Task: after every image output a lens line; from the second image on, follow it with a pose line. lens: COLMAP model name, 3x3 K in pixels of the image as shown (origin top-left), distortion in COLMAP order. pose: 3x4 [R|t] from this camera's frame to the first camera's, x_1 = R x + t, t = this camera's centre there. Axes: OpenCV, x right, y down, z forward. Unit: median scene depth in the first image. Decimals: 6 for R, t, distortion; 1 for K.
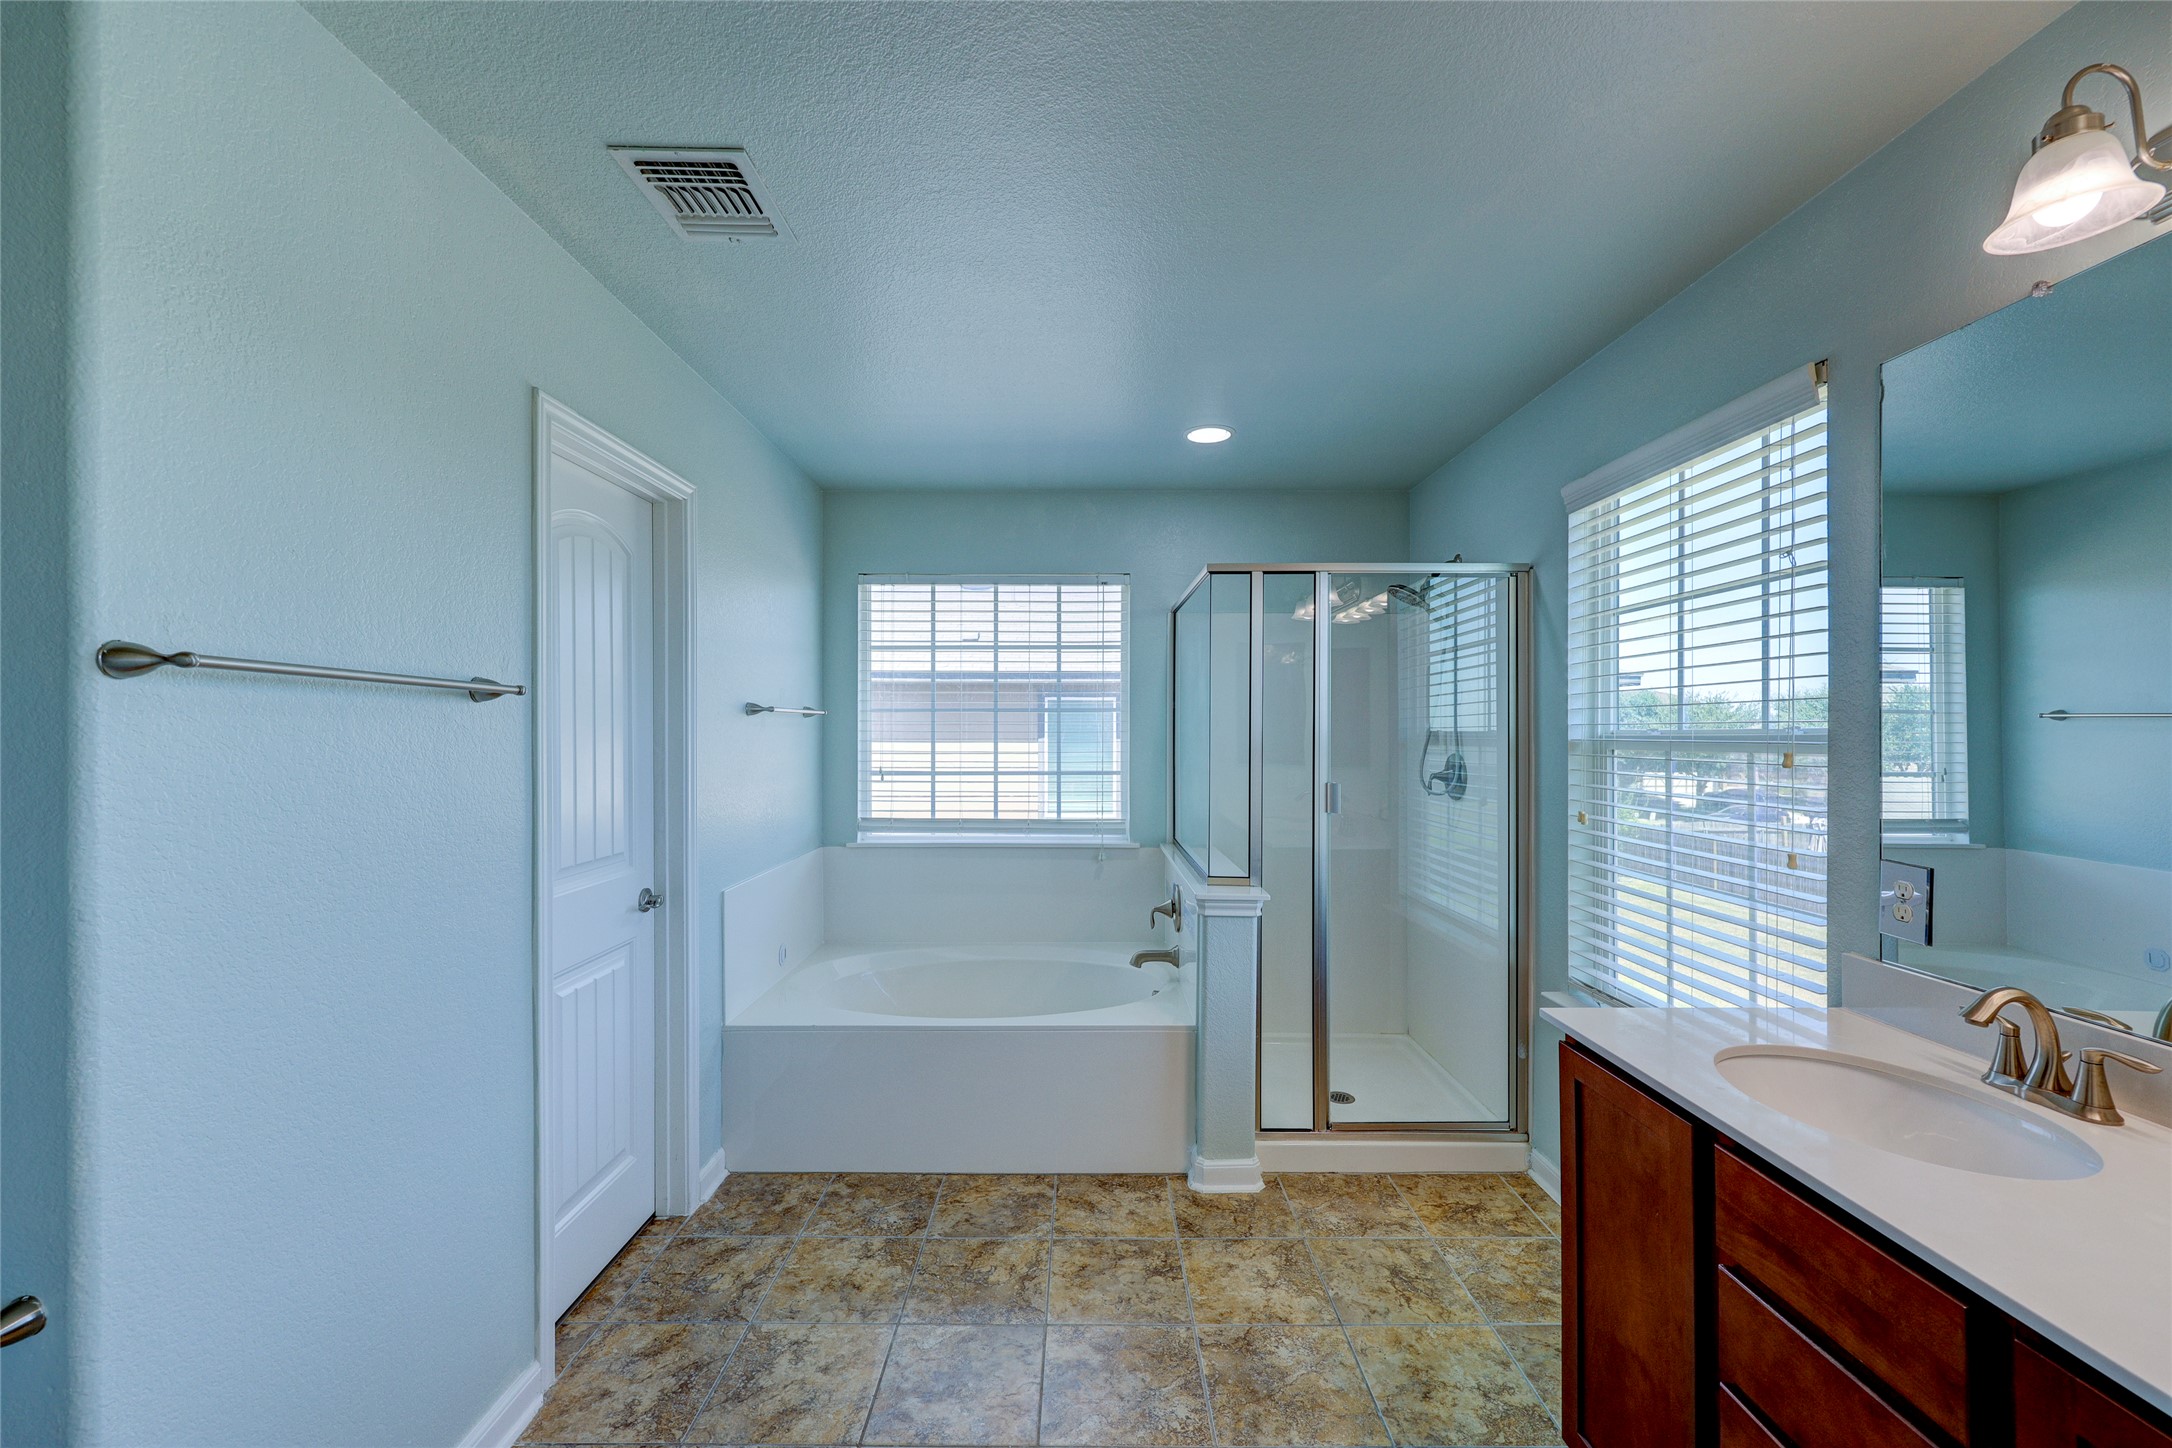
lens RADIAL K [[867.4, 0, 1083.2], [0, 867.4, 725.9], [0, 0, 1]] dist [0.000936, 0.000344]
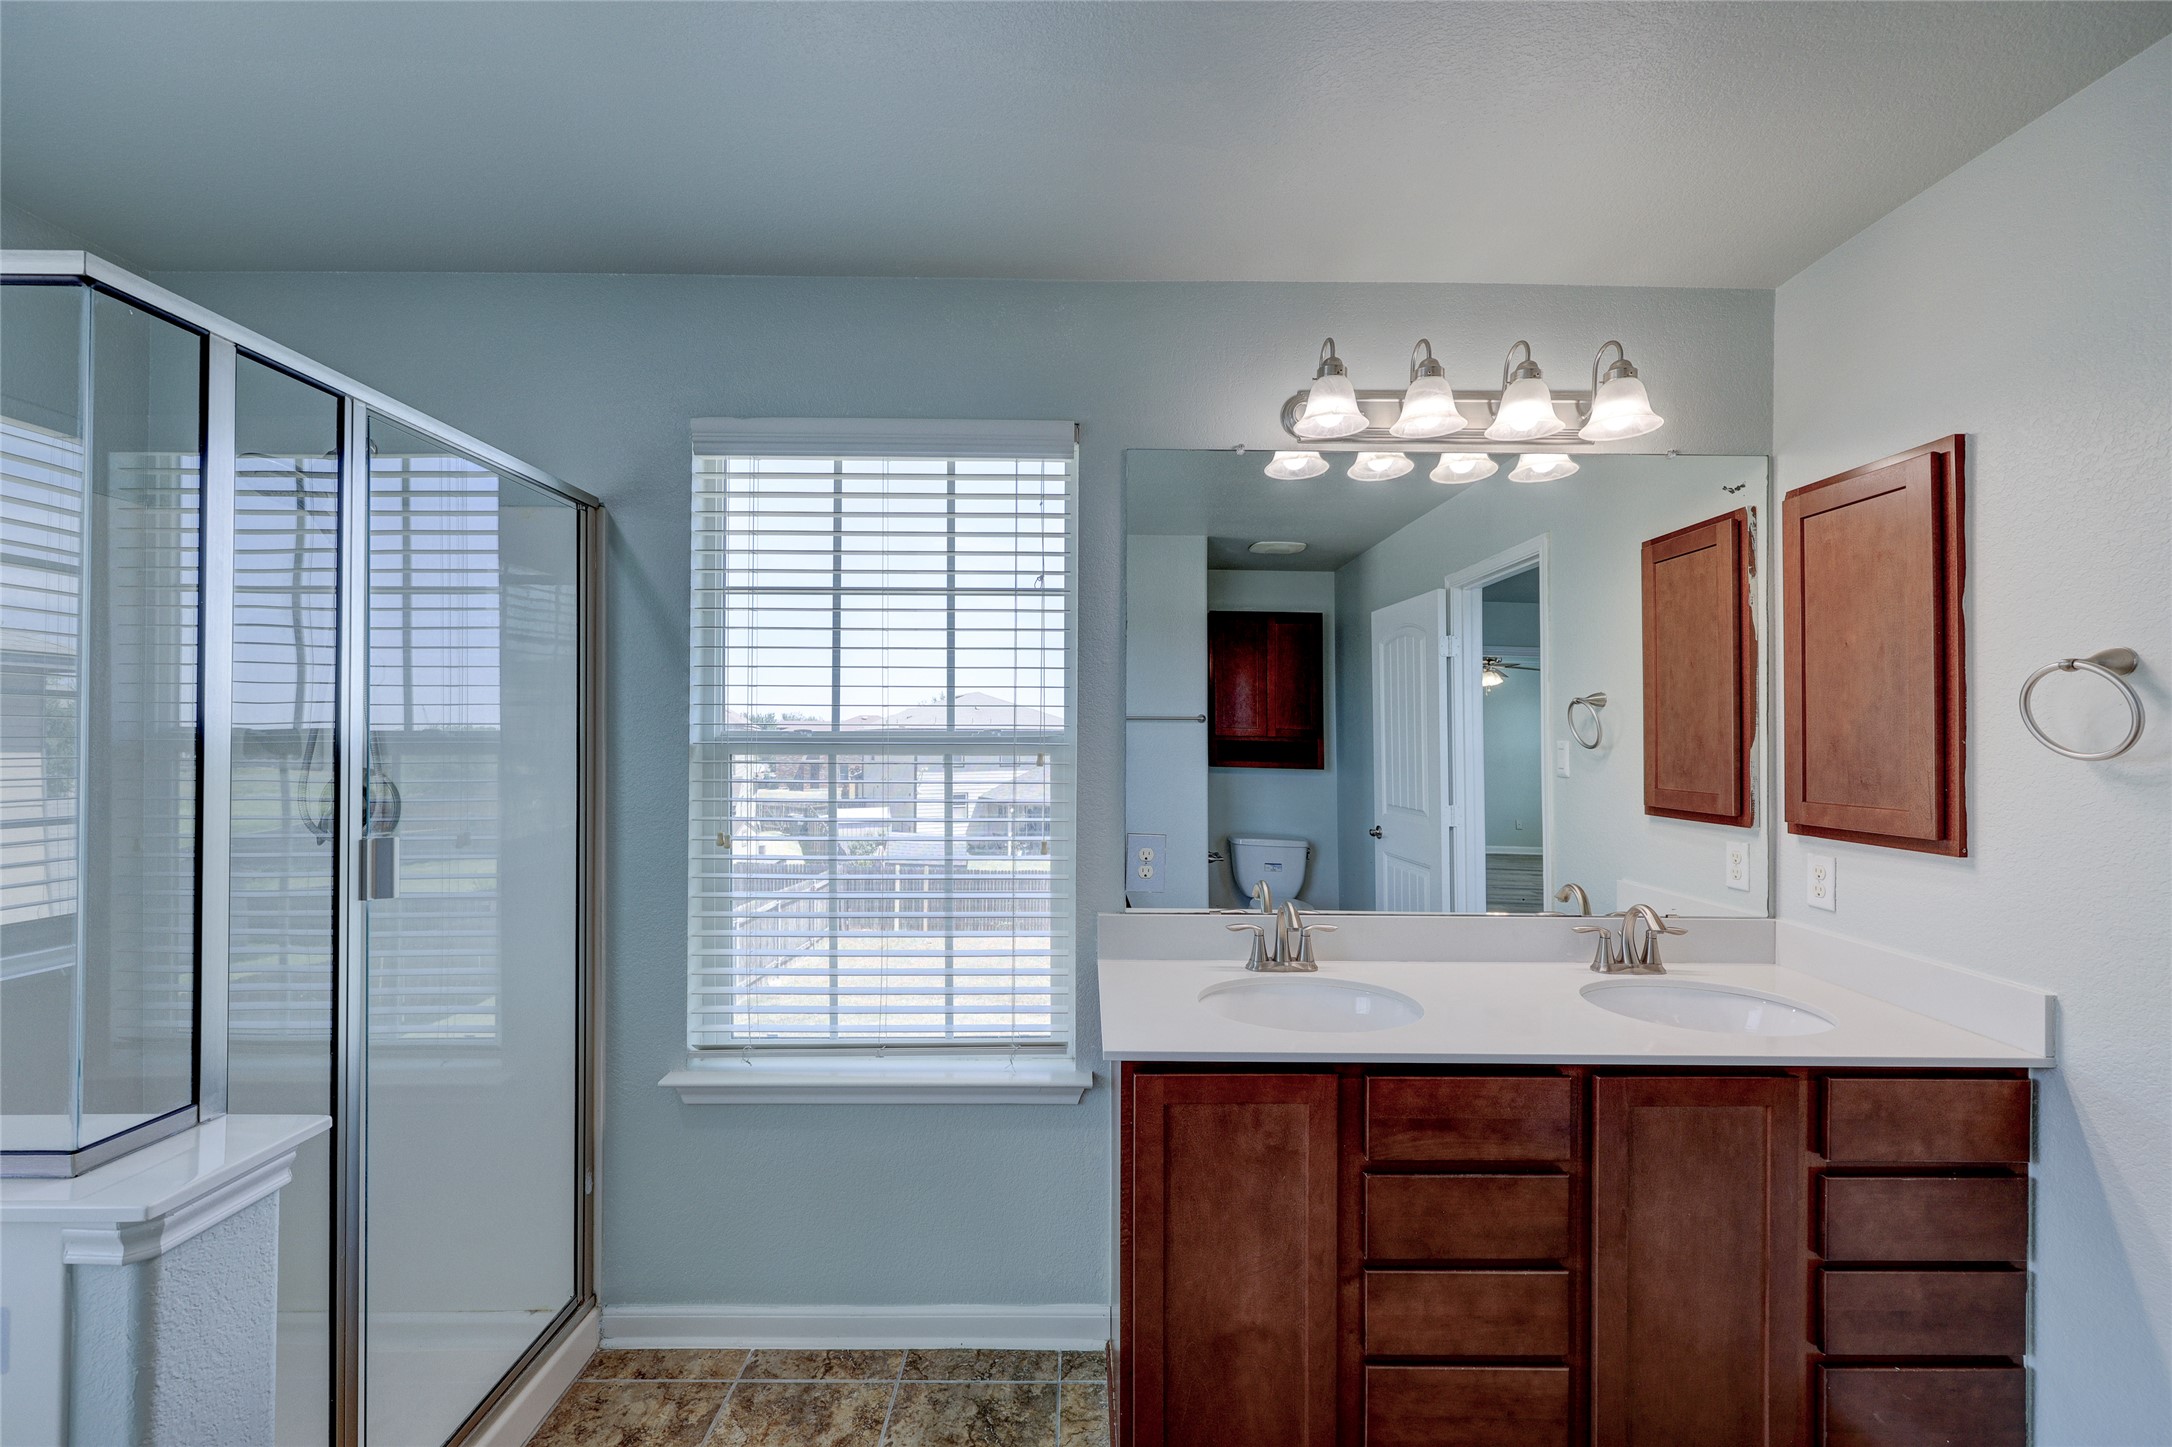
lens RADIAL K [[867.4, 0, 1088.0], [0, 867.4, 728.0], [0, 0, 1]] dist [0.000936, 0.000344]
pose [[-0.001895, 0.003154, 0.999993, -0.238009], [-0.009233, 0.999952, -0.003171, 0.001270], [-0.999956, -0.009239, -0.001865, 0.689501]]
